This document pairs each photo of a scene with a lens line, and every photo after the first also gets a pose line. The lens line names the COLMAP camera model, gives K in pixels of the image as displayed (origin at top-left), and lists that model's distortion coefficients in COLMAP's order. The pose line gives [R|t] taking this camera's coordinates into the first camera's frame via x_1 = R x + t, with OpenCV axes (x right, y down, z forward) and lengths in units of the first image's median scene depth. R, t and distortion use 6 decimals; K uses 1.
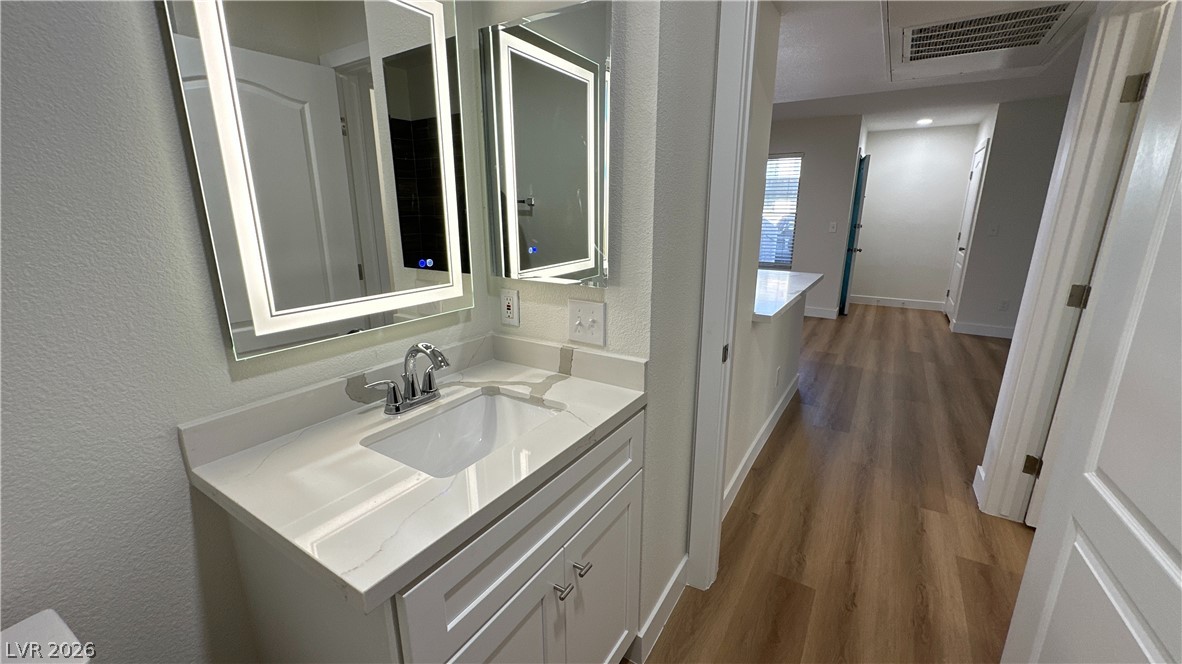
lens RADIAL K [[470.8, 0, 591.0], [0, 470.8, 332.0], [0, 0, 1]] dist [-0.002043, -0.000236]
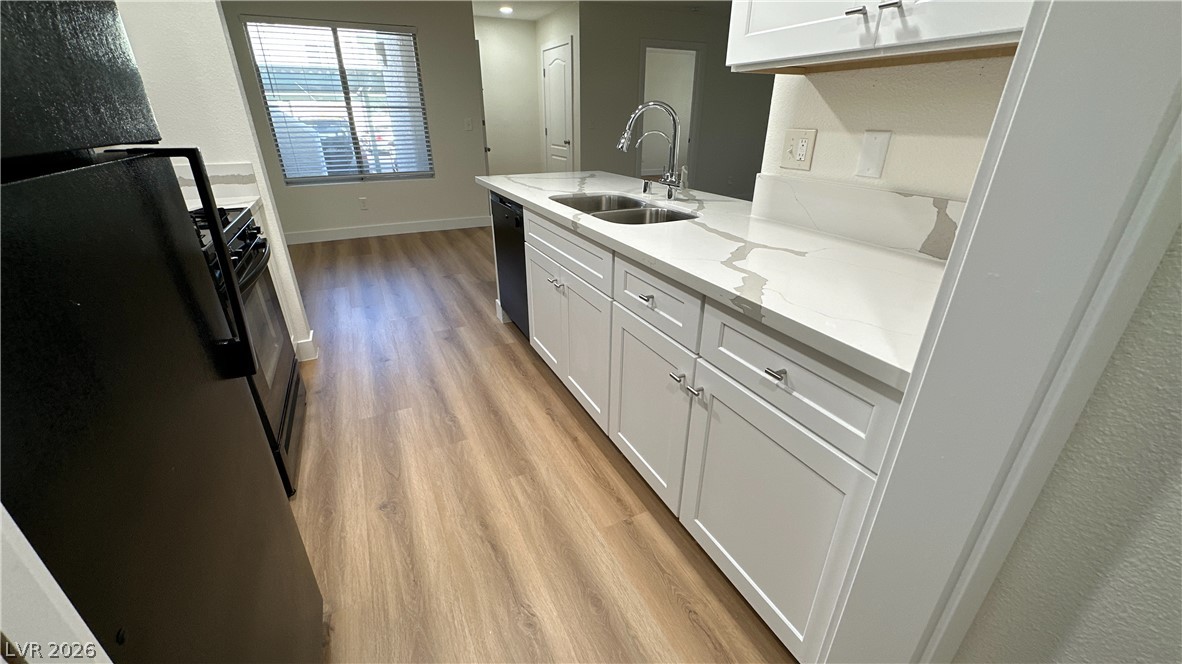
lens RADIAL K [[470.8, 0, 591.0], [0, 470.8, 332.0], [0, 0, 1]] dist [-0.002043, -0.000236]
pose [[0.524009, -0.355703, 0.773880, -0.217387], [0.212726, 0.934478, 0.285479, -0.061357], [-0.824719, 0.015031, 0.565342, 0.320670]]
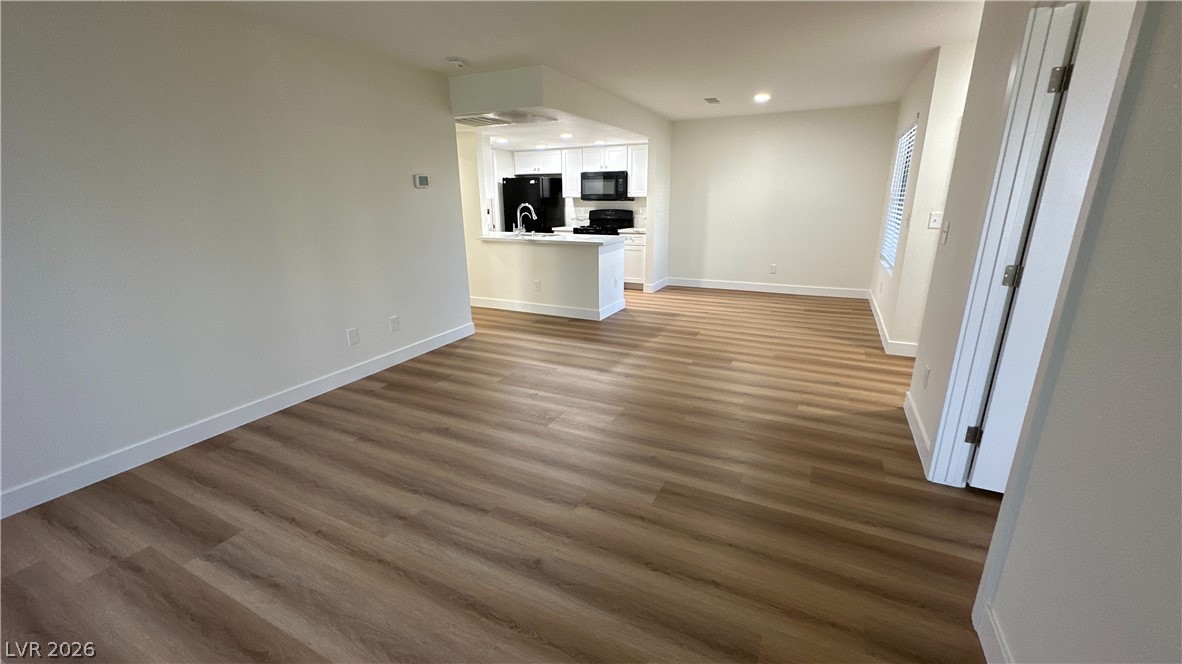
lens RADIAL K [[470.8, 0, 591.0], [0, 470.8, 332.0], [0, 0, 1]] dist [-0.002043, -0.000236]
pose [[0.101010, 0.273871, -0.956448, 1.246678], [-0.240367, 0.939602, 0.243662, -0.133500], [0.965412, 0.205286, 0.160739, 0.511578]]
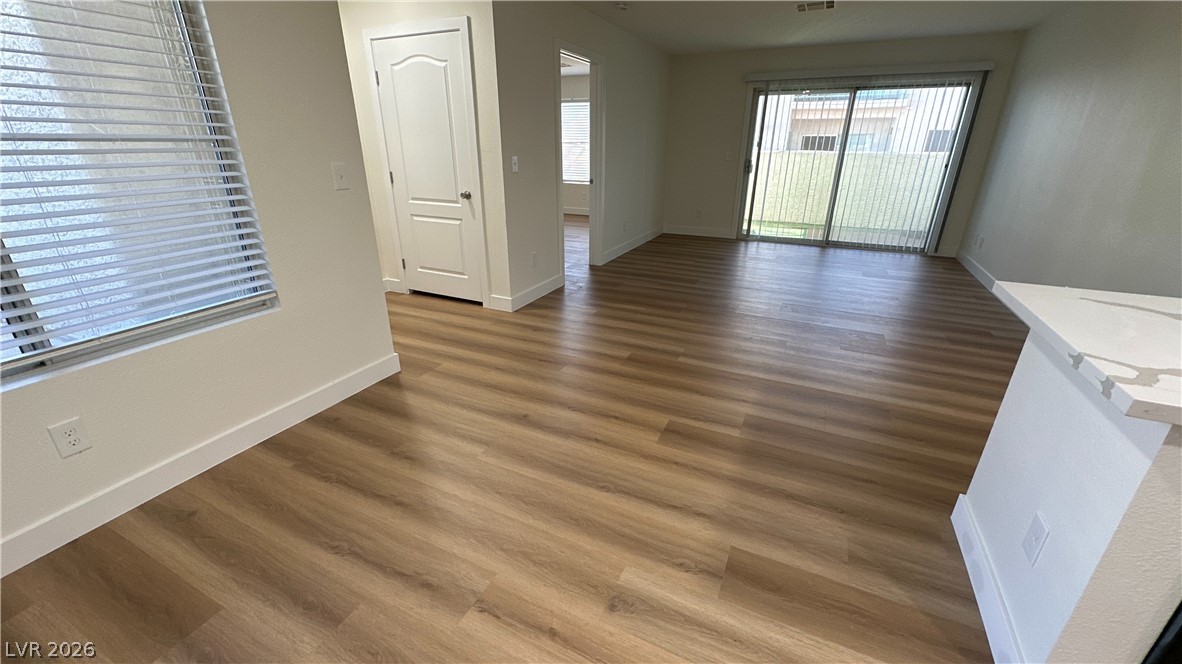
lens RADIAL K [[466.9, 0, 585.3], [0, 466.9, 331.3], [0, 0, 1]] dist [-0.001606, -0.000175]
pose [[-0.112368, -0.373282, 0.920887, 0.079132], [0.247591, 0.887009, 0.389761, -0.222779], [-0.962326, 0.271800, -0.007250, 0.892325]]
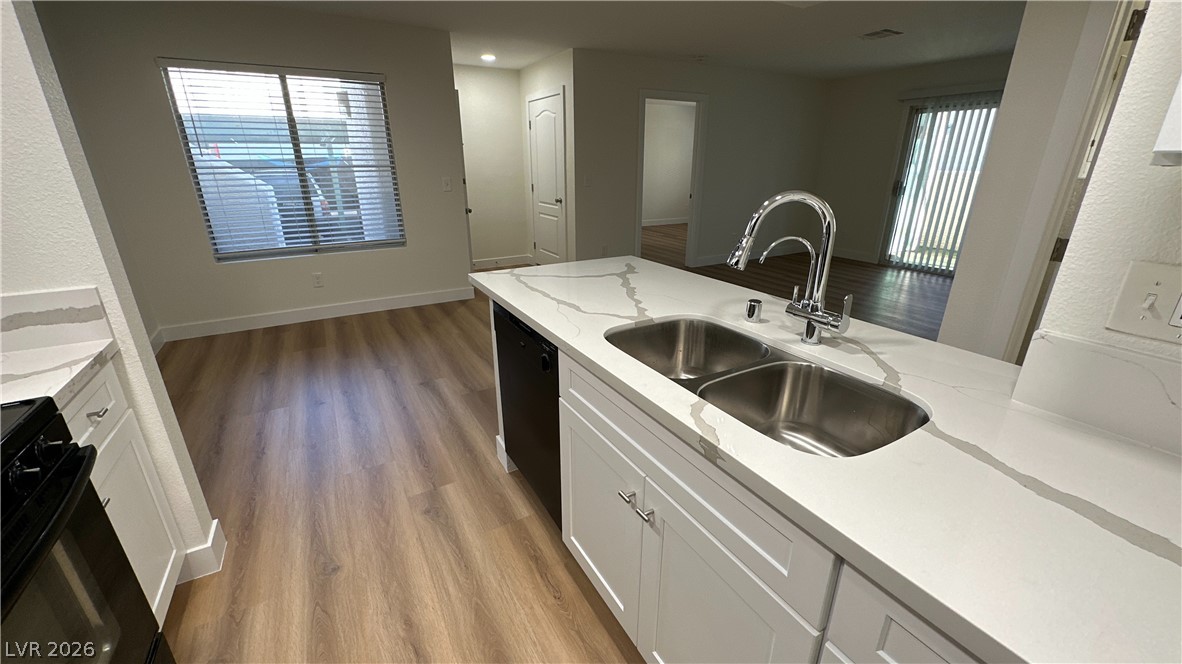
lens RADIAL K [[470.8, 0, 591.0], [0, 470.8, 332.0], [0, 0, 1]] dist [-0.002043, -0.000236]
pose [[0.467083, -0.304503, 0.830127, -0.093137], [0.224789, 0.948879, 0.221582, -0.118592], [-0.855163, 0.083106, 0.511654, 0.453576]]
